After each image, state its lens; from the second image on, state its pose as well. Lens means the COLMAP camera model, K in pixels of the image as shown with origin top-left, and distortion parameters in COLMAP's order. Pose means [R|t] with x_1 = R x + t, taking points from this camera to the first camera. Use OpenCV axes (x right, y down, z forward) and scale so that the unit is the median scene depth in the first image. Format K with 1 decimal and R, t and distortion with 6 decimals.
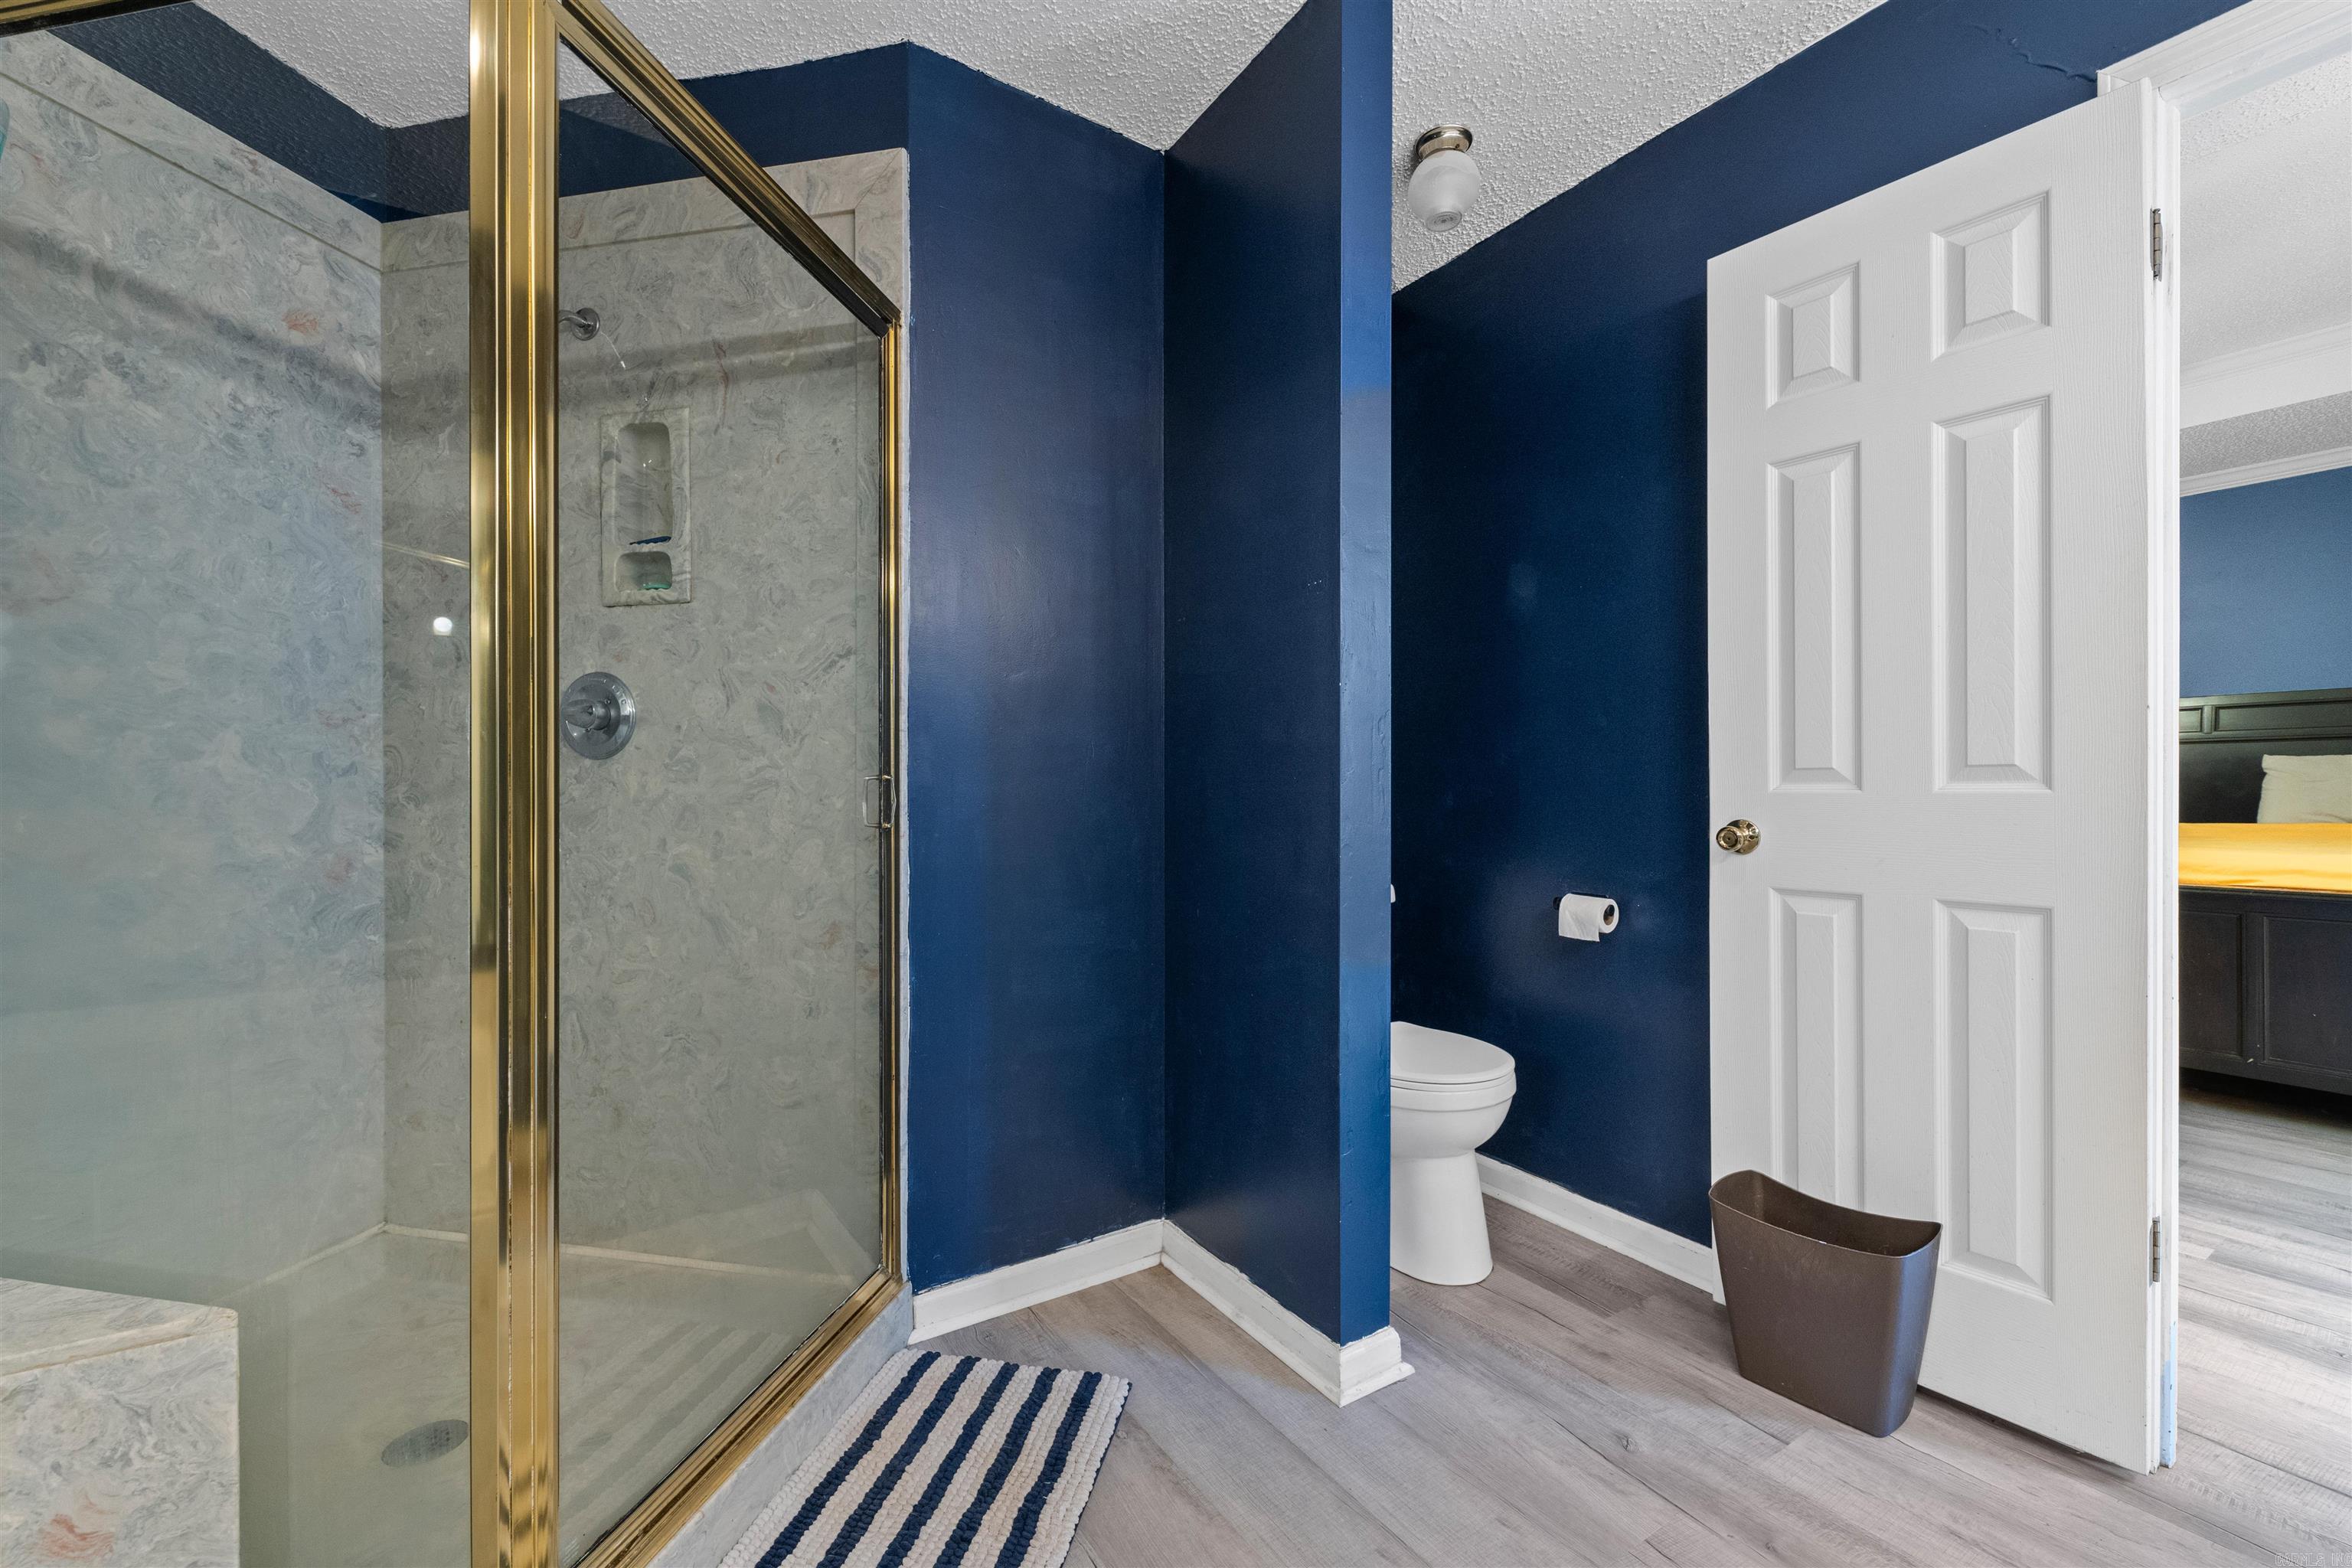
lens RADIAL K [[958.2, 0, 1159.8], [0, 958.2, 787.9], [0, 0, 1]] dist [0.007596, -0.003359]
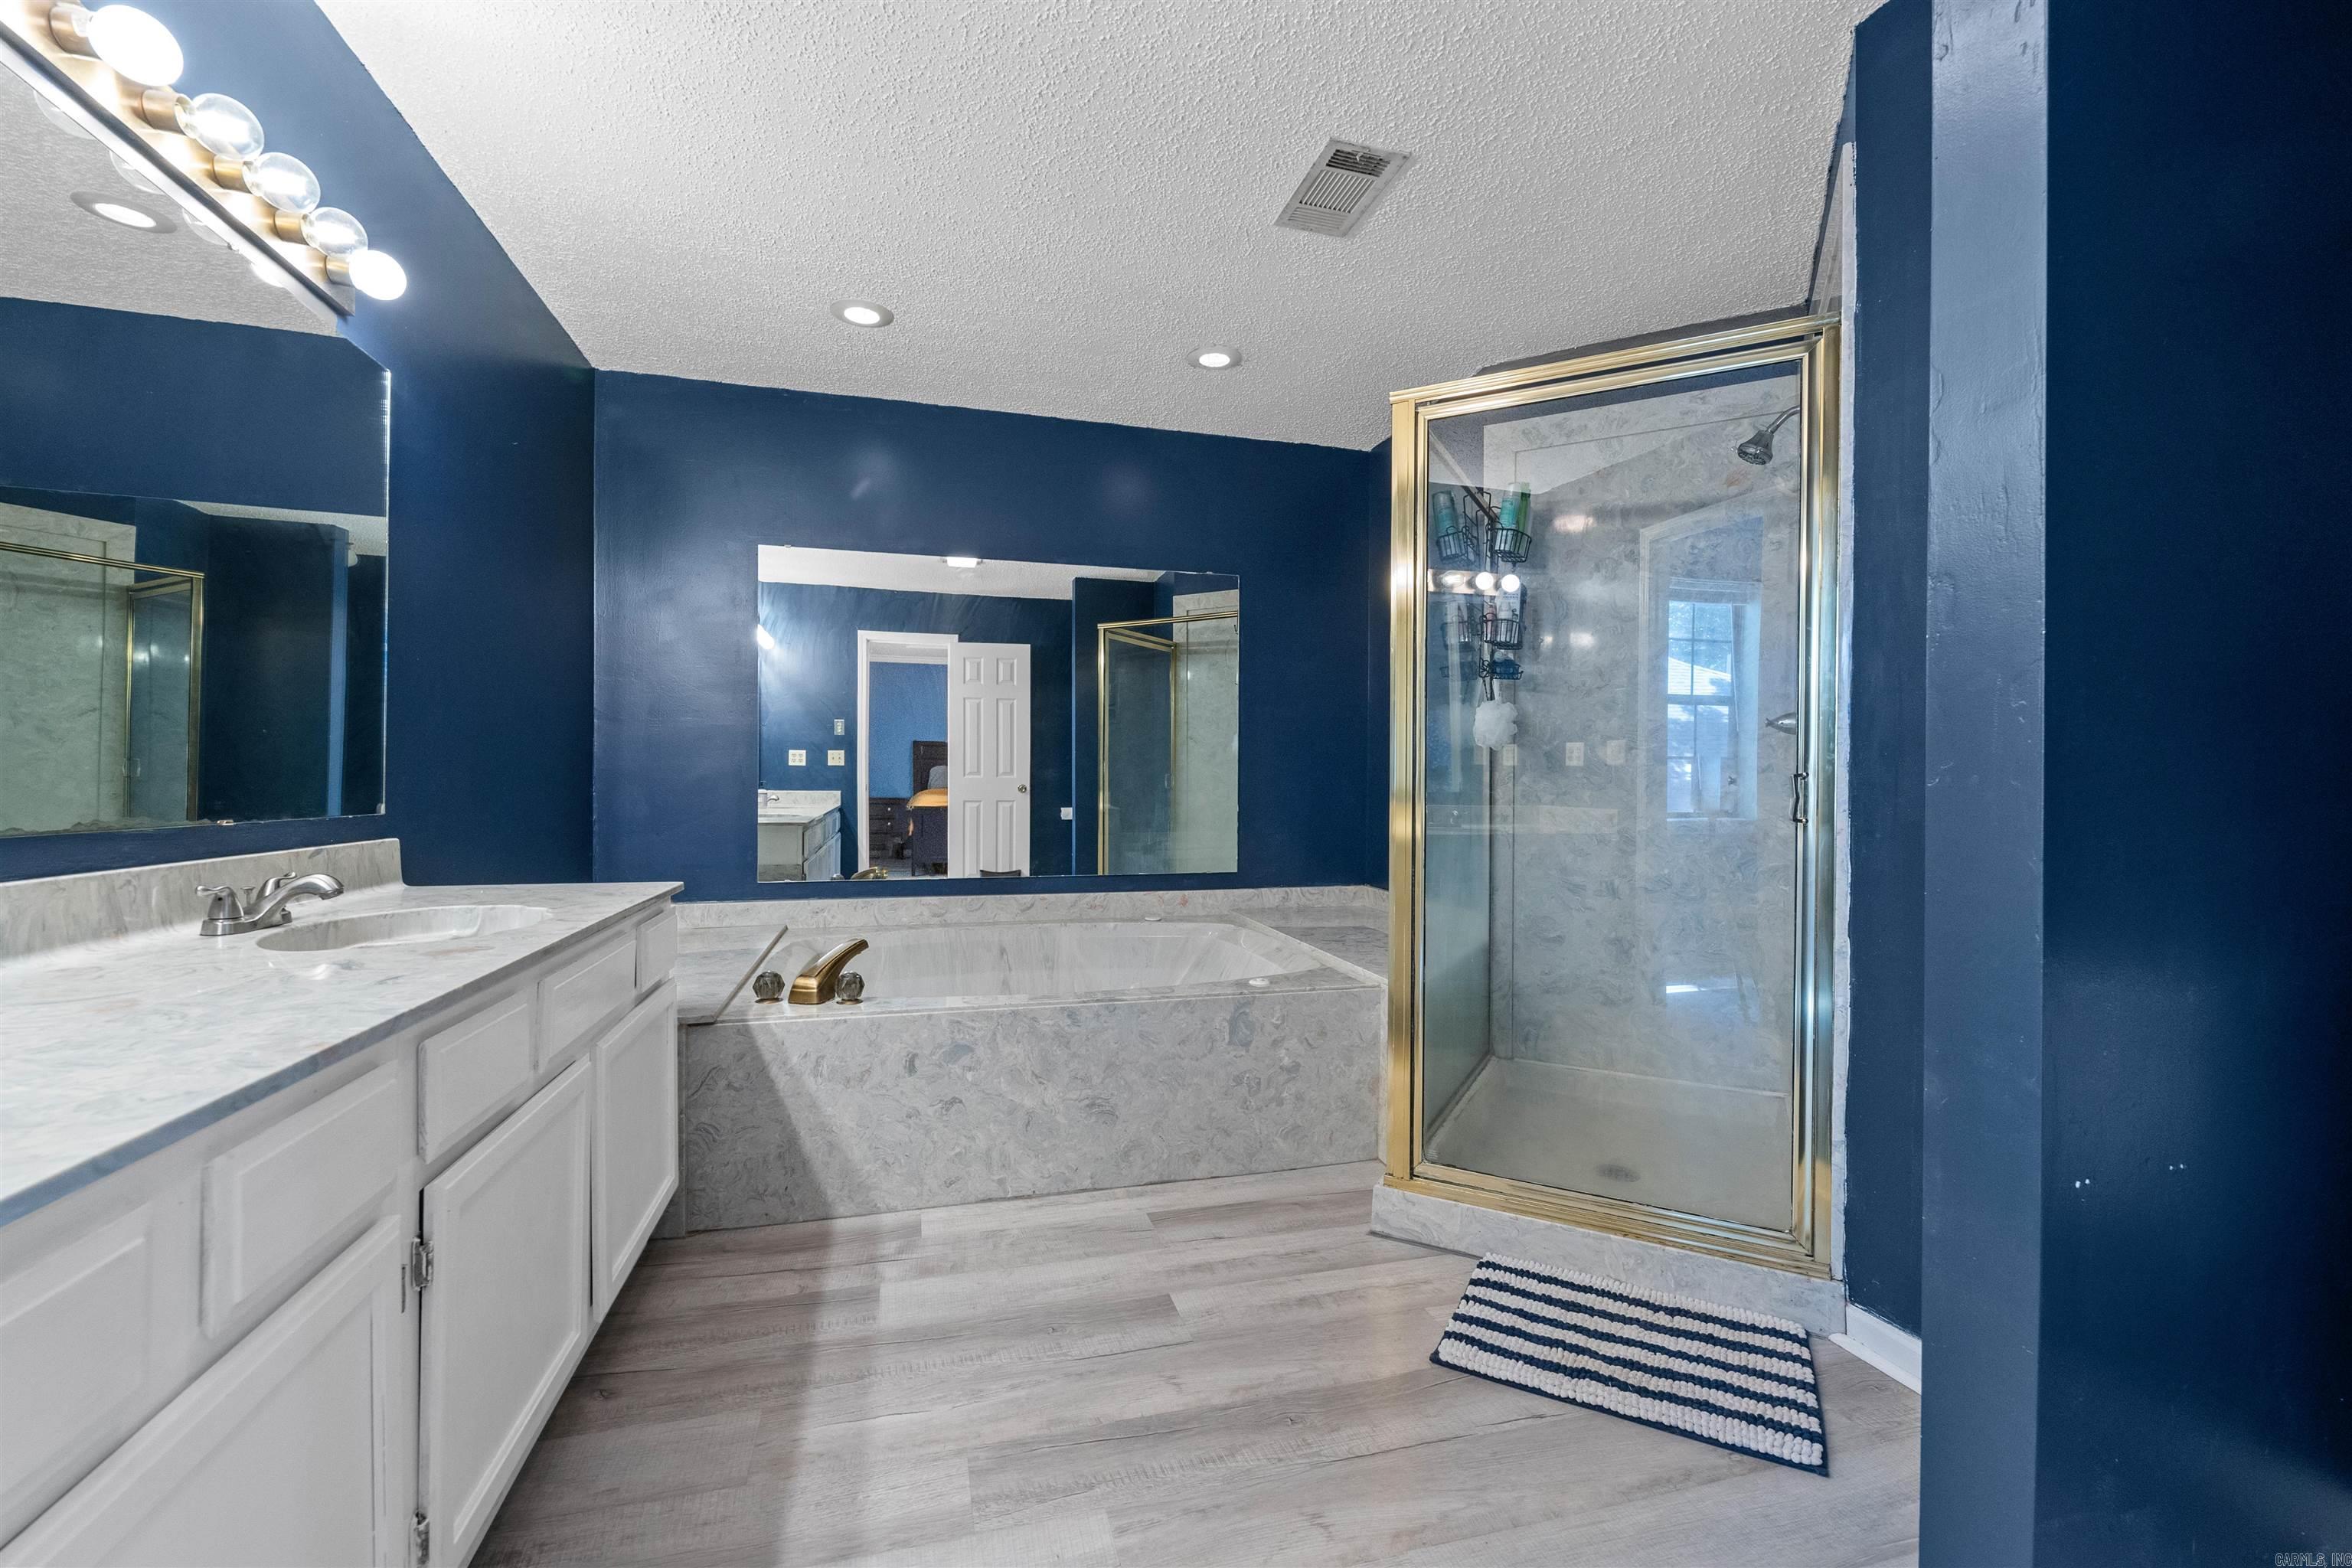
lens RADIAL K [[958.2, 0, 1184.9], [0, 958.2, 789.6], [0, 0, 1]] dist [0.007596, -0.003359]
pose [[-0.285835, 0.014763, -0.958165, 0.952406], [-0.000678, 0.999878, 0.015608, -0.012306], [0.958279, 0.005111, -0.285790, 0.682258]]
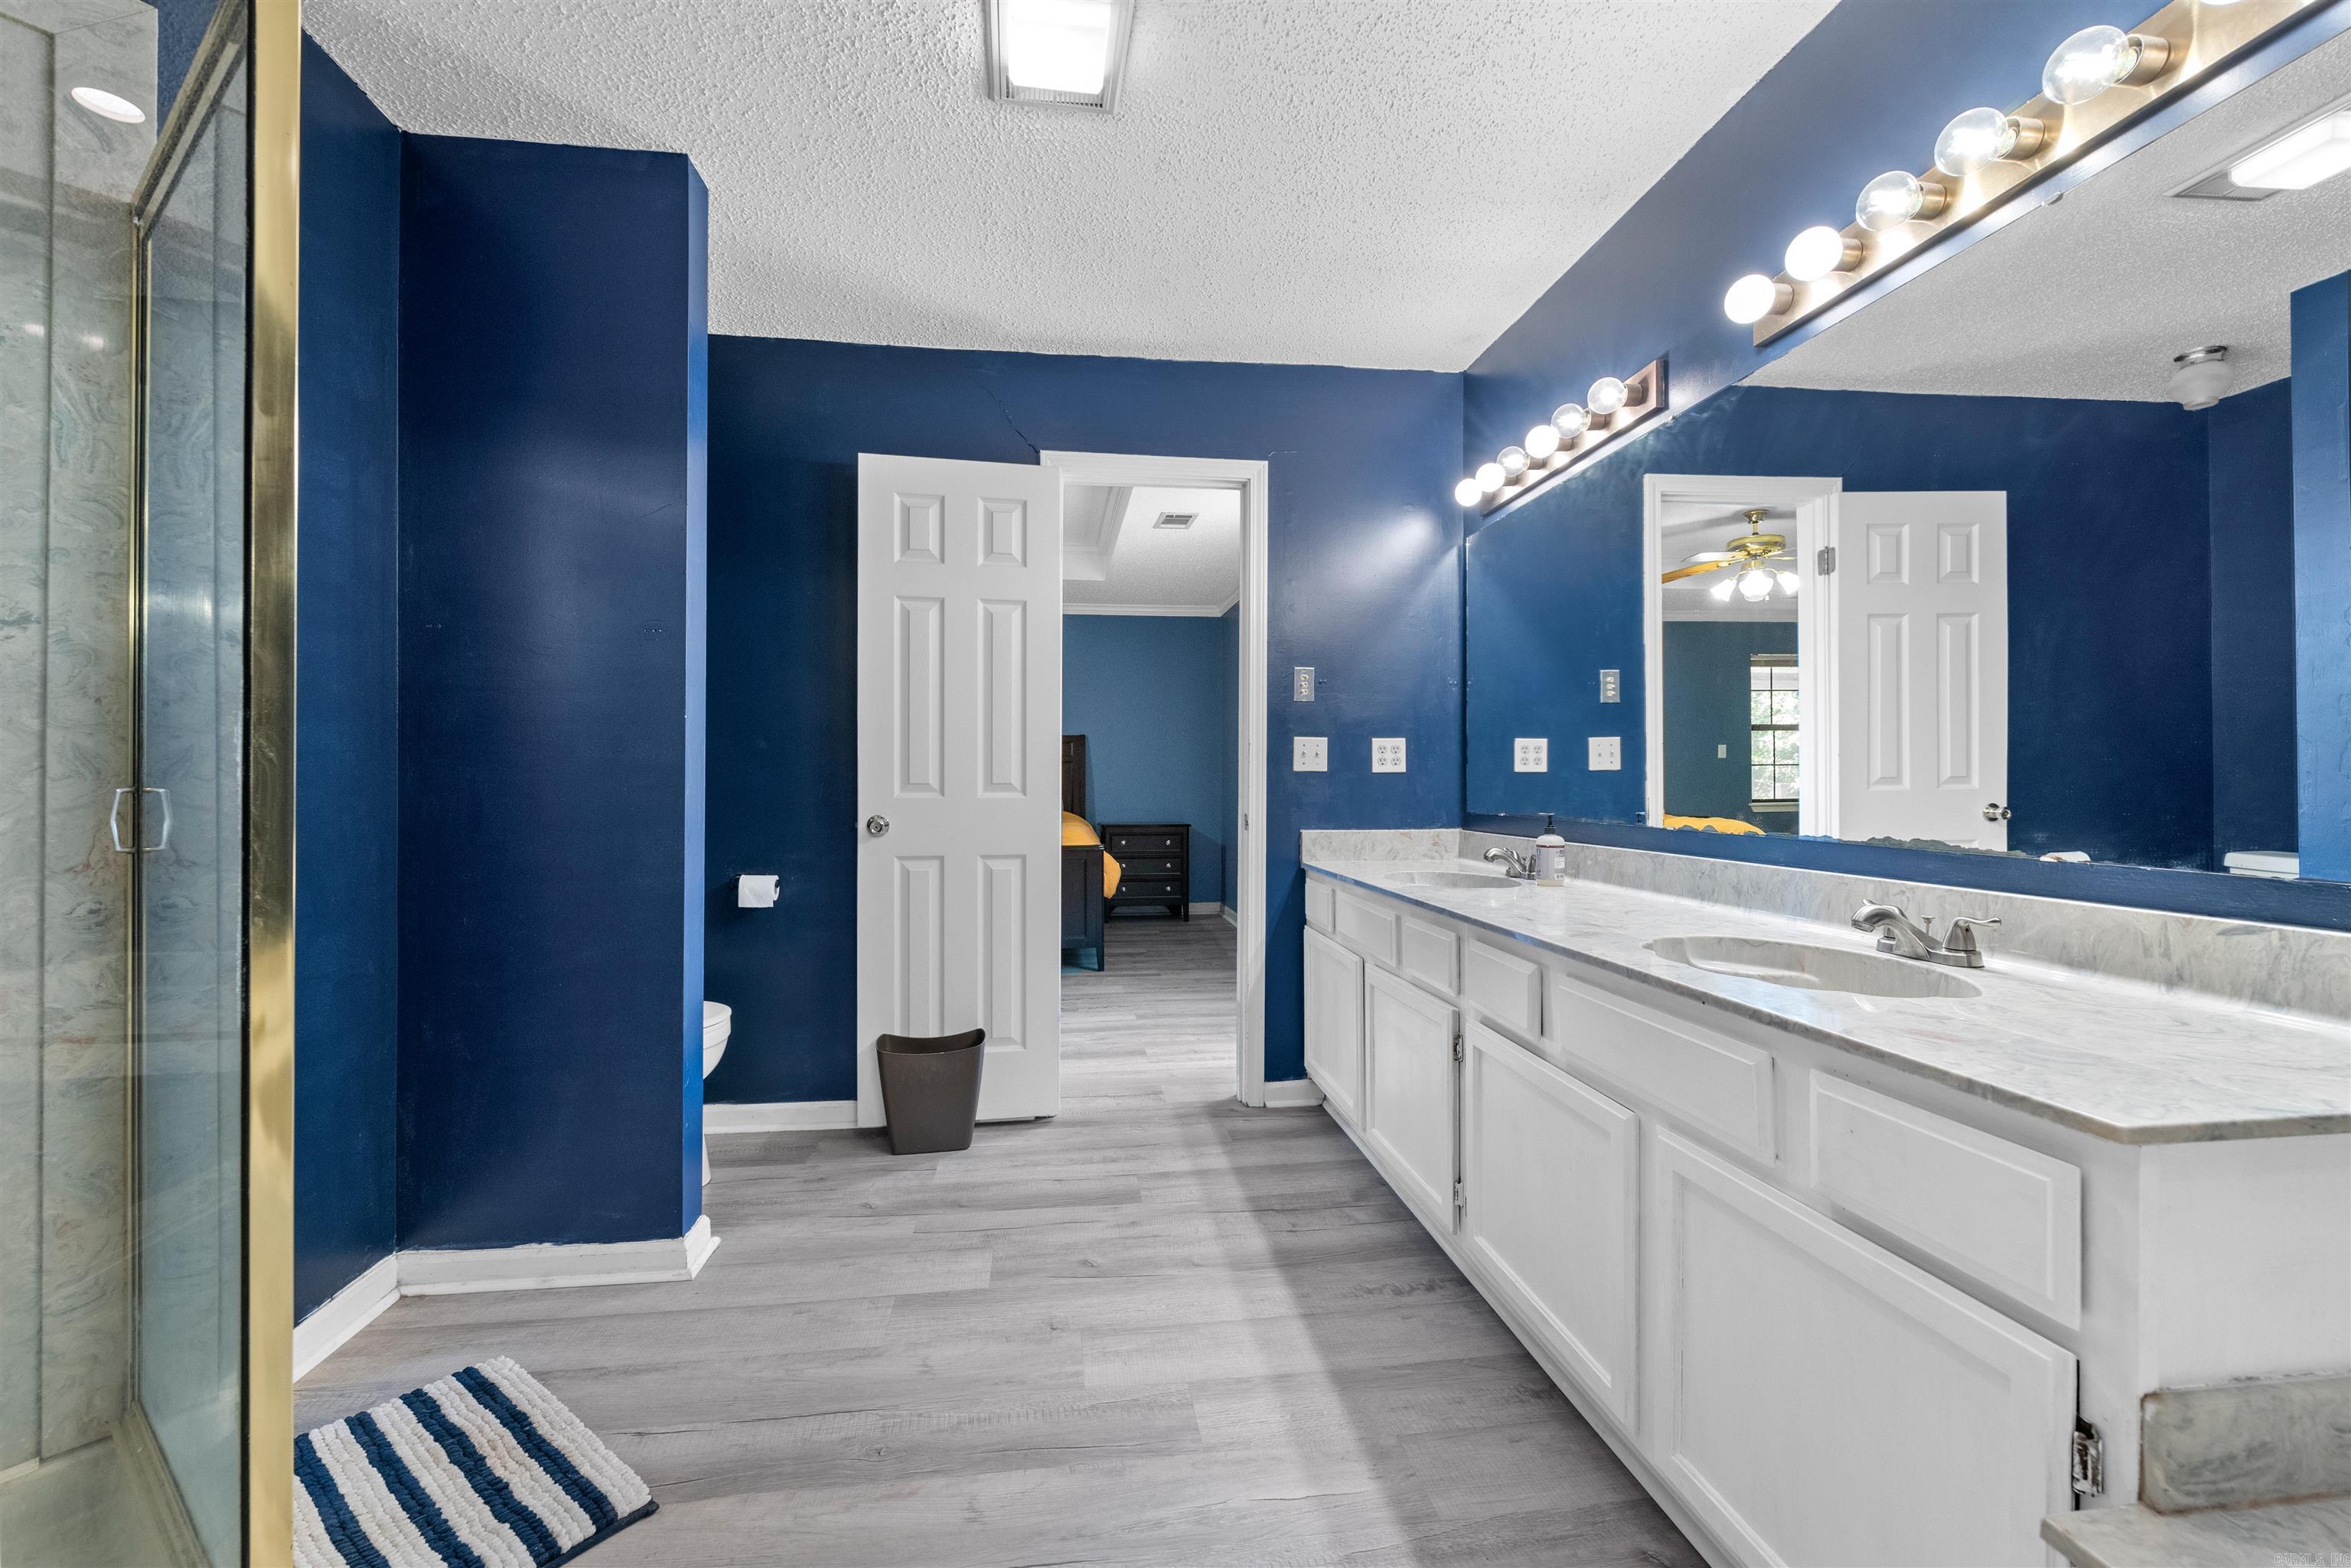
lens RADIAL K [[957.8, 0, 1155.5], [0, 957.8, 776.3], [0, 0, 1]] dist [0.007596, -0.003359]
pose [[0.440478, 0.010864, 0.897698, -0.666657], [-0.003756, 0.999940, -0.010258, -0.017715], [-0.897756, 0.001147, 0.440492, -0.117372]]
